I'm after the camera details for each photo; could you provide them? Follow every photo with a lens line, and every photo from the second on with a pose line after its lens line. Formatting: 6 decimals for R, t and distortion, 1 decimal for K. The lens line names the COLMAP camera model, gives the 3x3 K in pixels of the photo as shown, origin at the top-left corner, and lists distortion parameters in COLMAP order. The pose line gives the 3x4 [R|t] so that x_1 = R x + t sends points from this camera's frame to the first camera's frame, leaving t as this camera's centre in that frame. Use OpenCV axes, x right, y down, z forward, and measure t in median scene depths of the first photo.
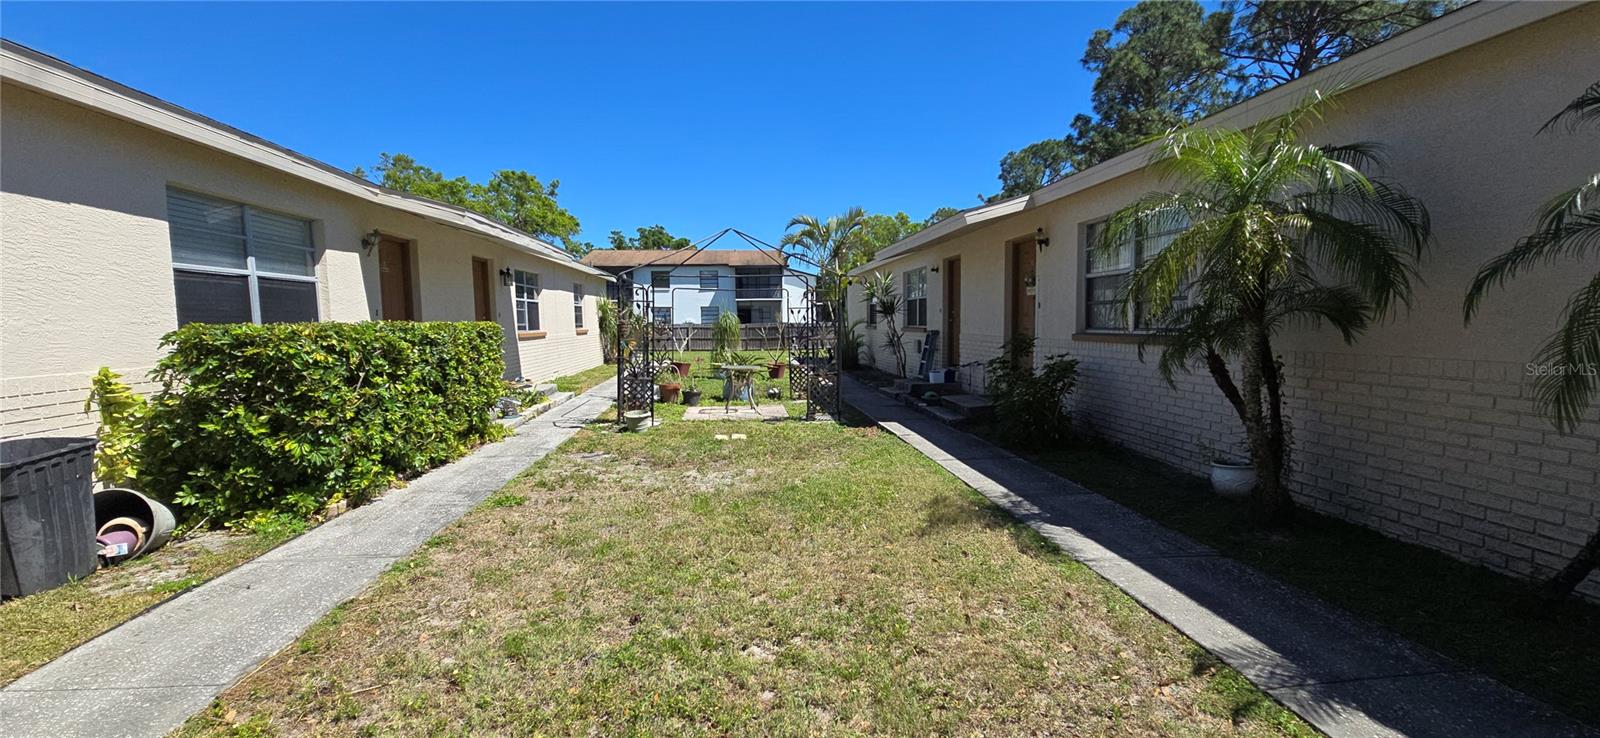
lens RADIAL K [[650.4, 0, 807.2], [0, 650.4, 377.0], [0, 0, 1]] dist [0.006516, -0.005039]
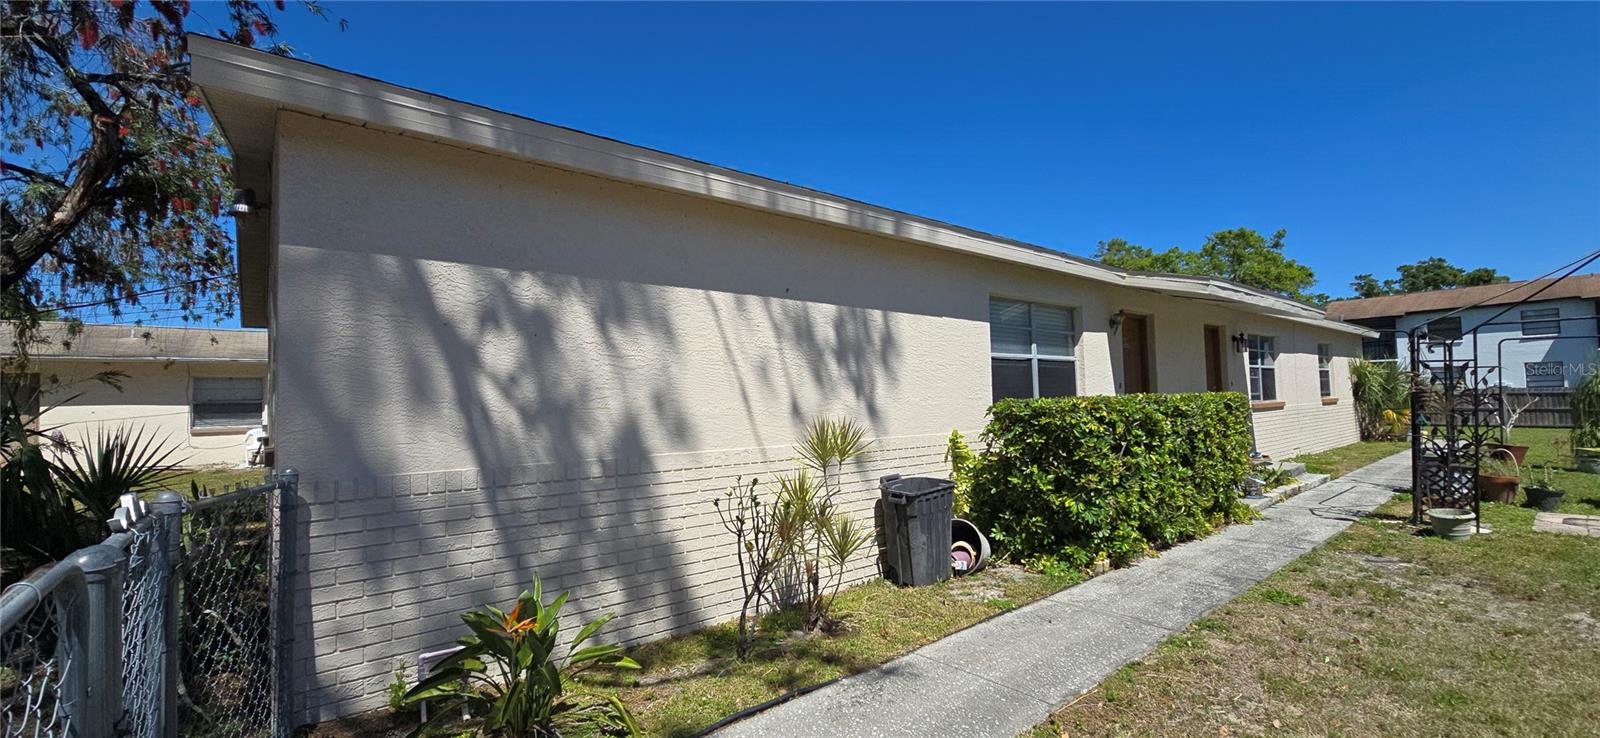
lens RADIAL K [[650.4, 0, 805.5], [0, 650.4, 377.8], [0, 0, 1]] dist [0.006516, -0.005039]
pose [[0.548437, -0.035388, -0.835443, -0.050206], [-0.052176, 0.995709, -0.076428, -0.002111], [0.834563, 0.085505, 0.544237, -0.026066]]
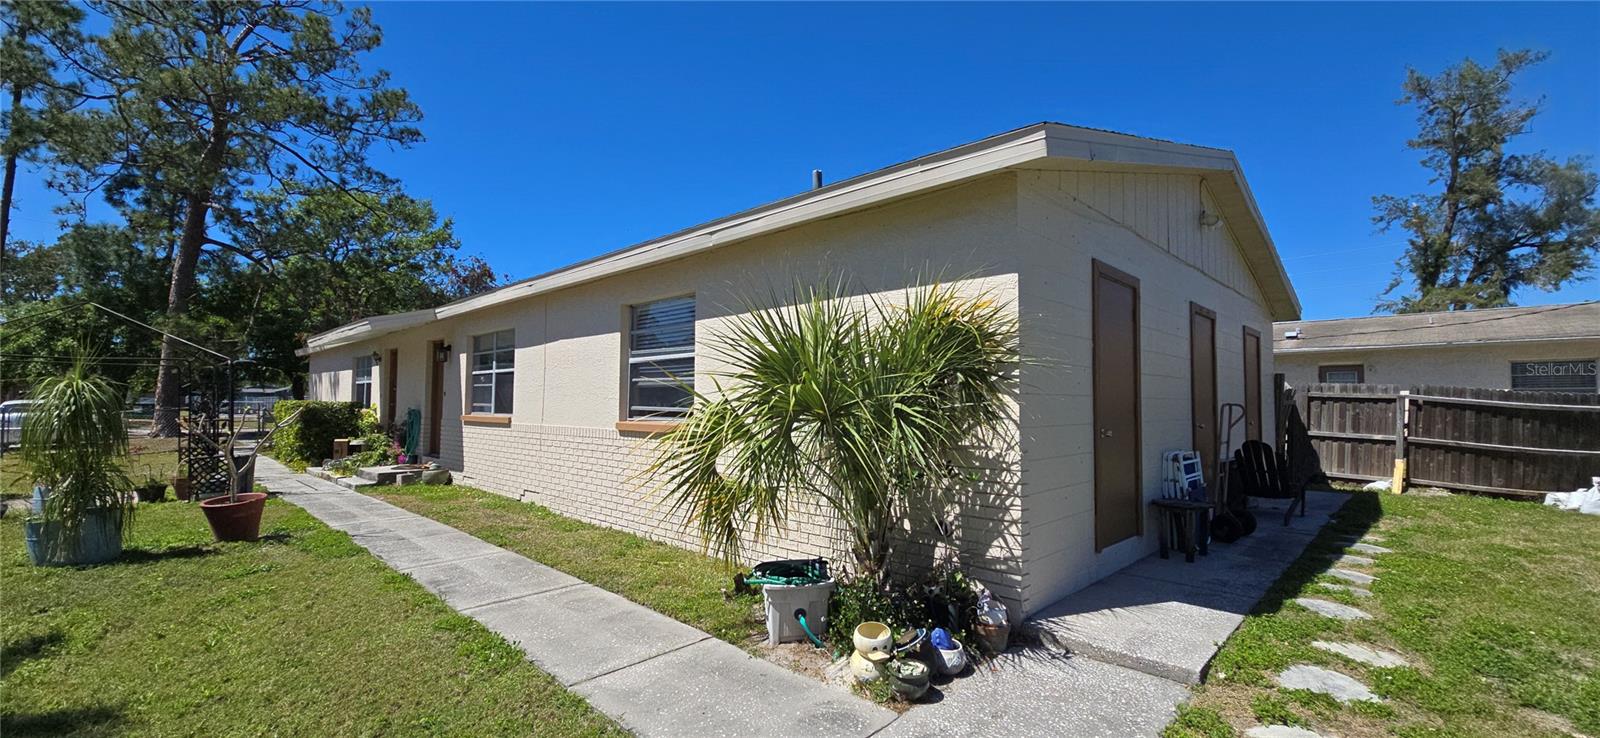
lens RADIAL K [[650.4, 0, 810.1], [0, 650.4, 374.9], [0, 0, 1]] dist [0.006516, -0.005039]
pose [[-0.772243, -0.014023, -0.635173, -0.495611], [-0.046580, 0.998315, 0.034593, -0.316444], [0.633618, 0.056300, -0.771595, 3.627815]]
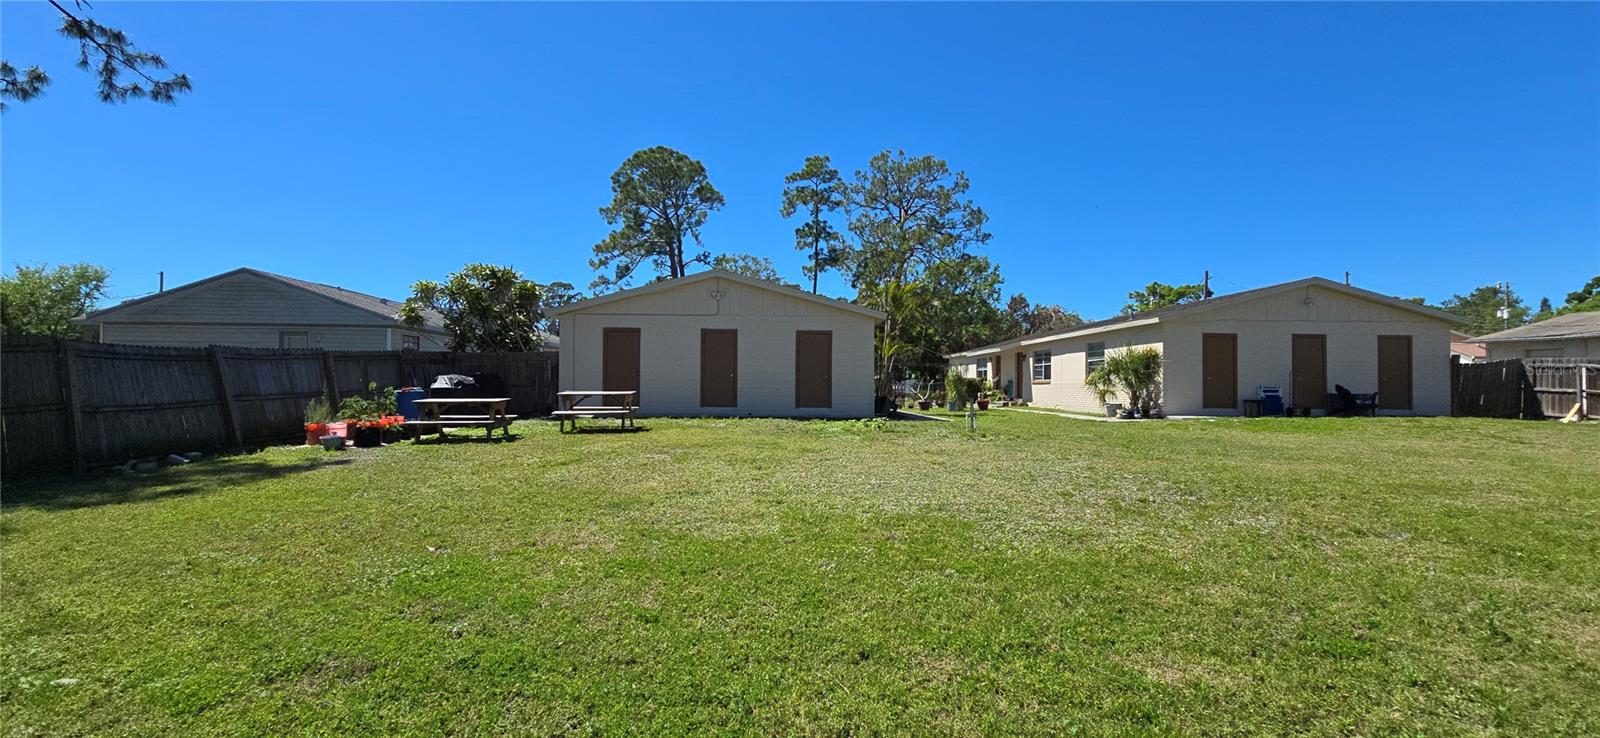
lens RADIAL K [[650.4, 0, 805.7], [0, 650.4, 380.3], [0, 0, 1]] dist [0.006516, -0.005039]
pose [[-0.997386, 0.014285, 0.070830, 0.296755], [0.019640, 0.996954, 0.075484, -0.473766], [-0.069536, 0.076678, -0.994628, 6.130849]]
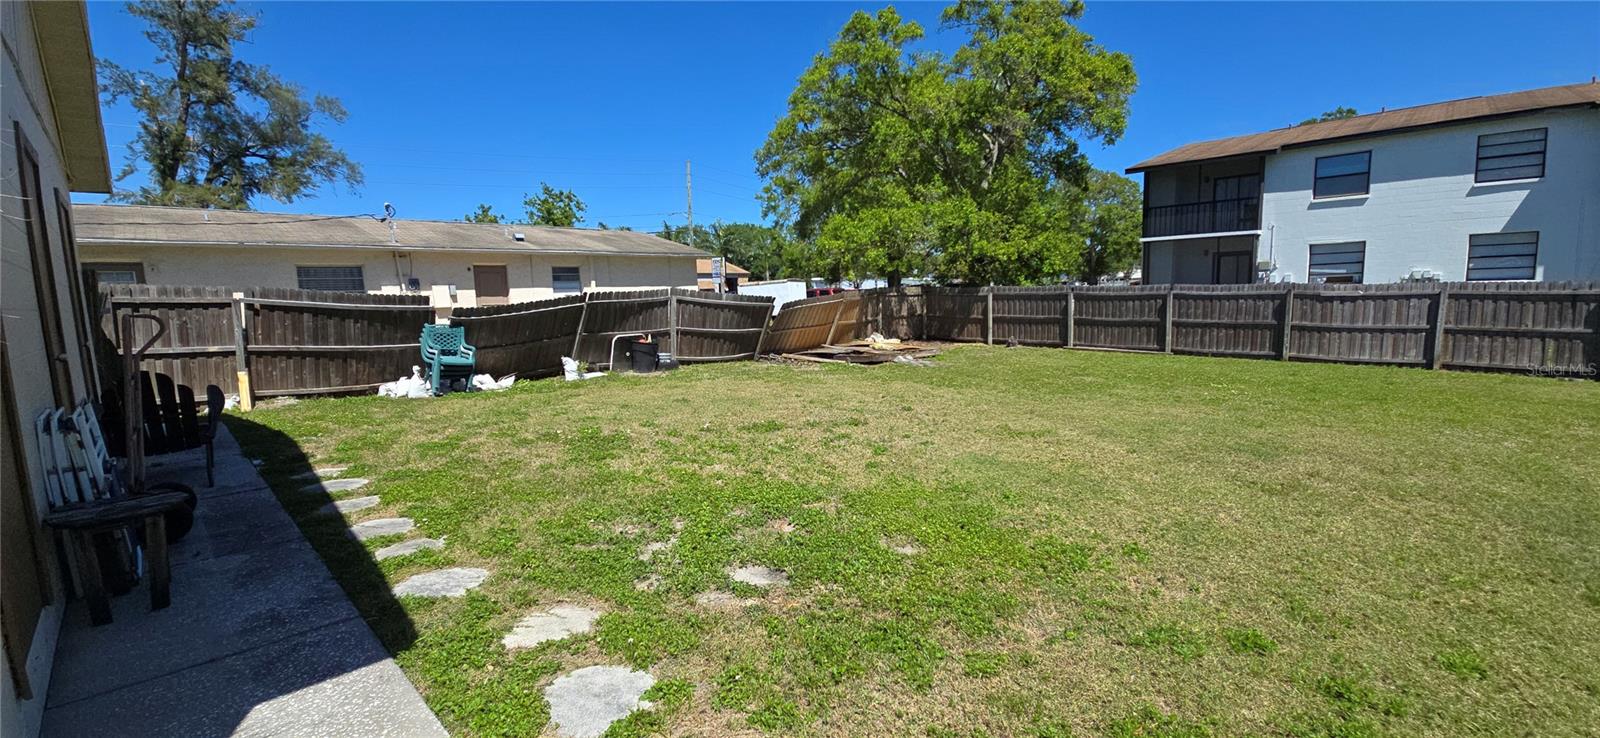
lens RADIAL K [[650.4, 0, 801.5], [0, 650.4, 373.5], [0, 0, 1]] dist [0.006516, -0.005039]
pose [[0.626526, 0.095338, -0.773547, -0.777103], [-0.049121, 0.995347, 0.082890, -0.294450], [0.777851, -0.013936, 0.628295, 3.380219]]
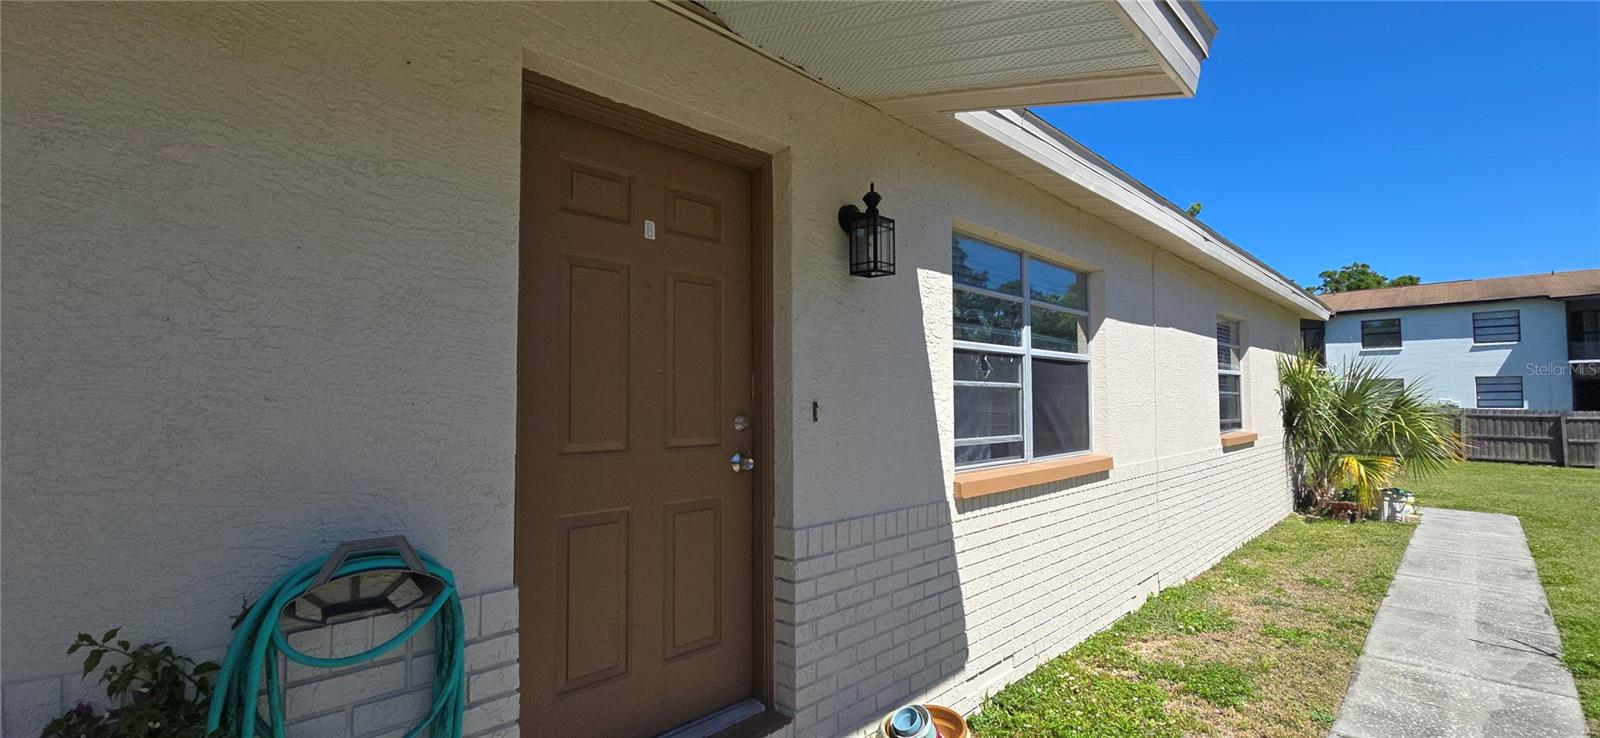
lens RADIAL K [[650.4, 0, 798.6], [0, 650.4, 384.1], [0, 0, 1]] dist [0.006516, -0.005039]
pose [[0.608508, -0.012383, -0.793451, -0.541119], [-0.071543, 0.994950, -0.070395, -0.155286], [0.790316, 0.099601, 0.604550, 1.522647]]
